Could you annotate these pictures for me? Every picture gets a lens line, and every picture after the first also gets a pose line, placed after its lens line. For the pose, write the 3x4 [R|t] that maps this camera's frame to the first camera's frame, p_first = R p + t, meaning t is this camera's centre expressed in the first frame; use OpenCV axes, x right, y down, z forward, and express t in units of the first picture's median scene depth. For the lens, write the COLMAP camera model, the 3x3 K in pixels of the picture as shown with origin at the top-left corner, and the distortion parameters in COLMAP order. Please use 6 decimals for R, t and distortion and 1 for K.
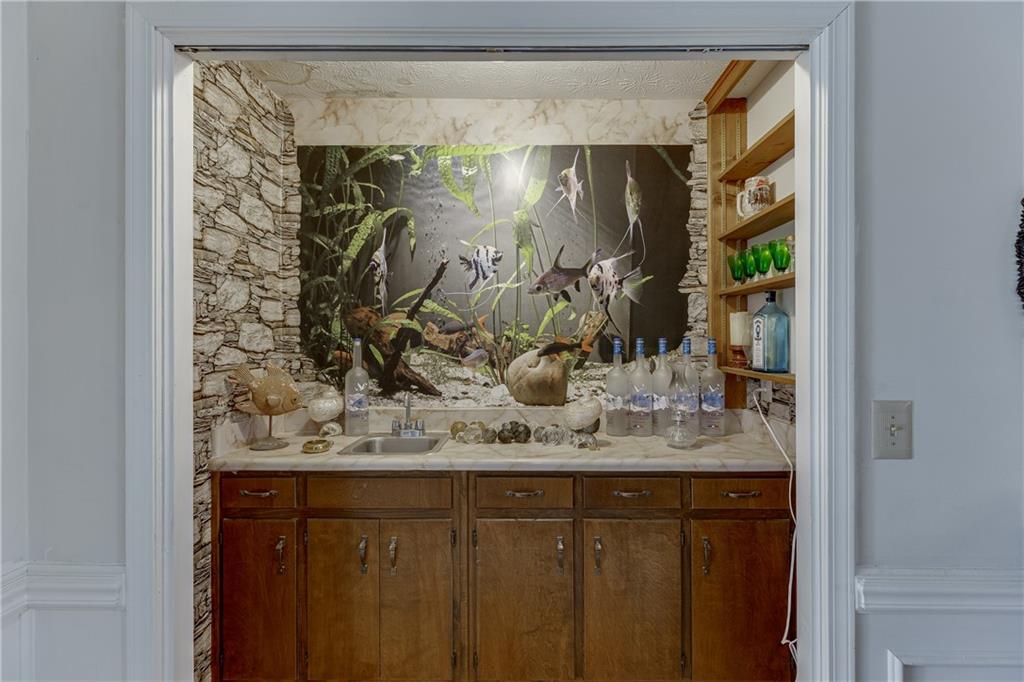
lens RADIAL K [[456.9, 0, 528.2], [0, 456.9, 331.6], [0, 0, 1]] dist [0.004216, -0.002209]
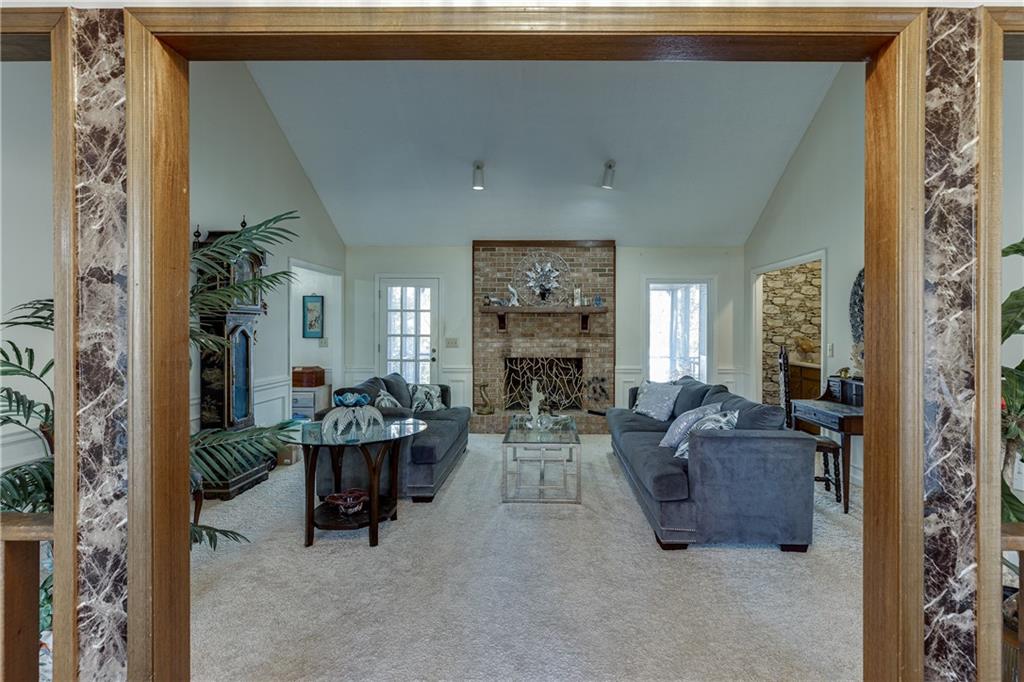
lens RADIAL K [[481.2, 0, 538.9], [0, 481.2, 330.7], [0, 0, 1]] dist [0.004747, 0.000059]
pose [[-0.022994, 0.001469, -0.999735, 2.612489], [0.002517, 0.999996, 0.001411, 0.013425], [0.999732, -0.002484, -0.022997, -0.764878]]
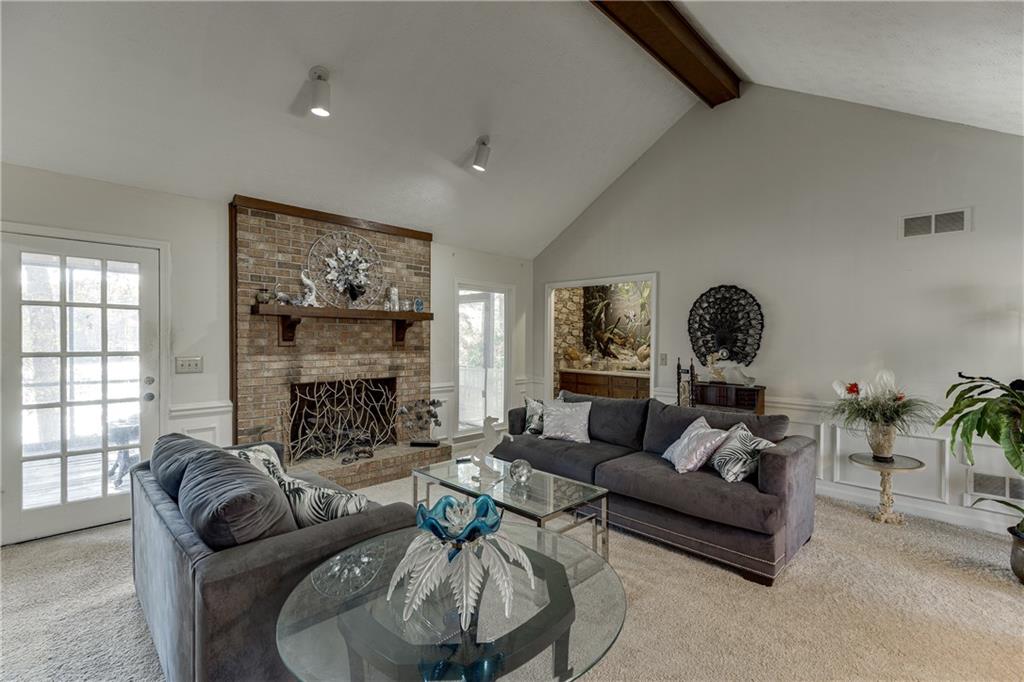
lens RADIAL K [[456.9, 0, 514.1], [0, 456.9, 345.5], [0, 0, 1]] dist [0.004216, -0.002209]
pose [[0.708310, 0.016591, -0.705706, 1.544994], [-0.002482, 0.999776, 0.021014, -0.017138], [0.705897, -0.013134, 0.708193, -1.778330]]
